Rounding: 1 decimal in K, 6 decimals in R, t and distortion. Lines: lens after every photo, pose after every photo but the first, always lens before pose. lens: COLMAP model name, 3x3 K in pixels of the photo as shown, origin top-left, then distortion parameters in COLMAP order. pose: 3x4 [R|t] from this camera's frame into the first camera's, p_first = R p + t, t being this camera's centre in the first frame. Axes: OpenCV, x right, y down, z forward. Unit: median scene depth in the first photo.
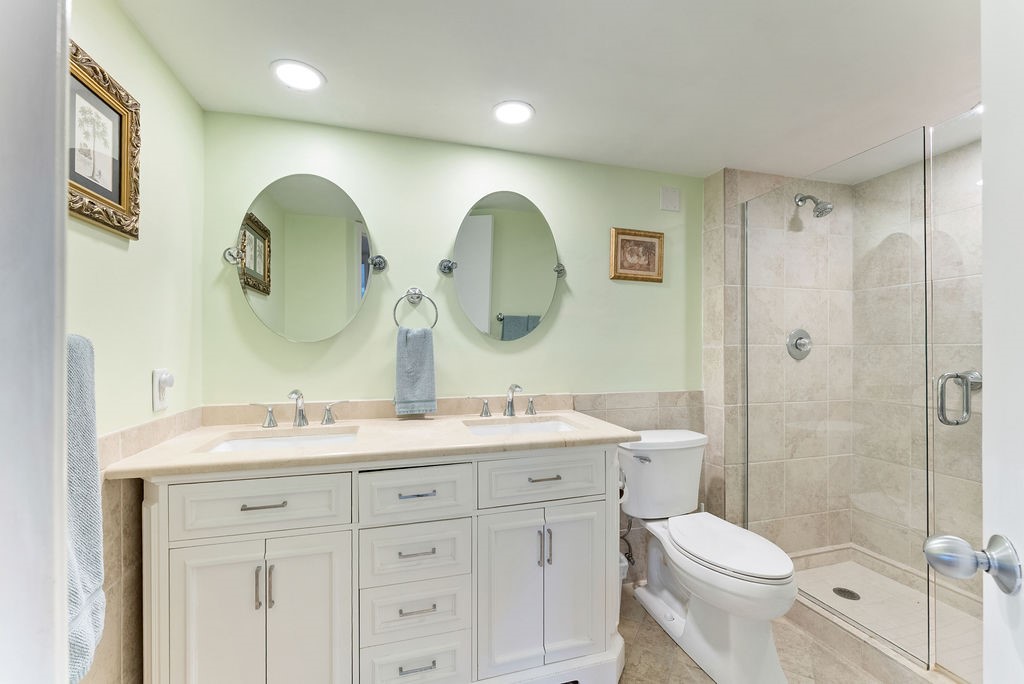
lens RADIAL K [[415.7, 0, 513.5], [0, 415.7, 350.8], [0, 0, 1]] dist [-0.000533, -0.000507]
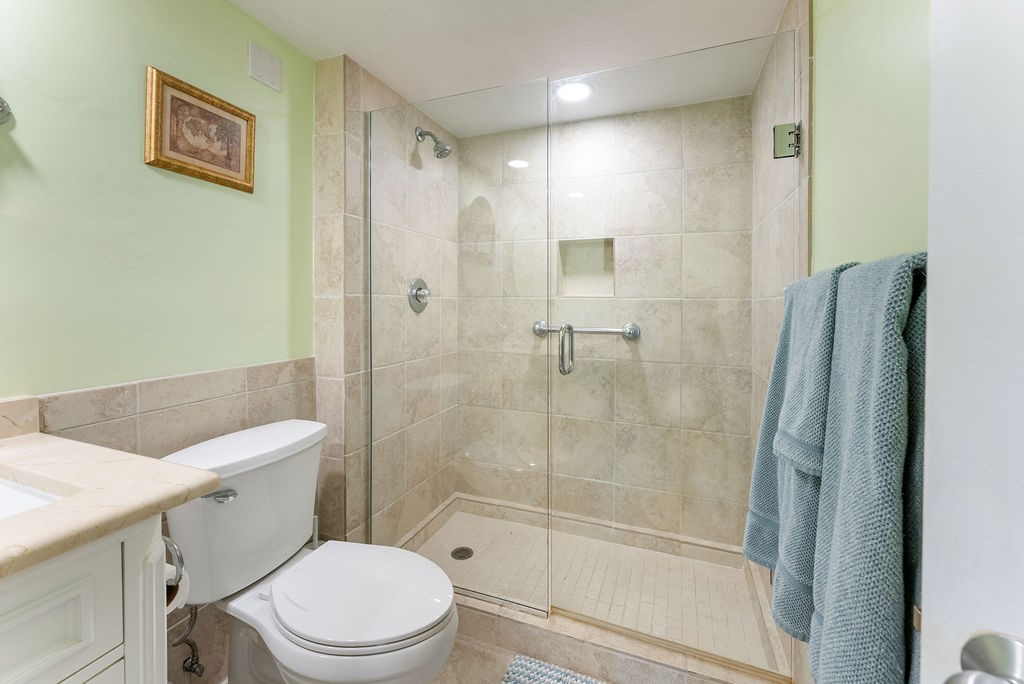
lens RADIAL K [[415.7, 0, 504.5], [0, 415.7, 308.9], [0, 0, 1]] dist [-0.000533, -0.000507]
pose [[0.606918, -0.007340, 0.794731, 0.088605], [-0.004108, 0.999915, 0.012372, 0.001914], [-0.794754, -0.010773, 0.606836, 0.316518]]
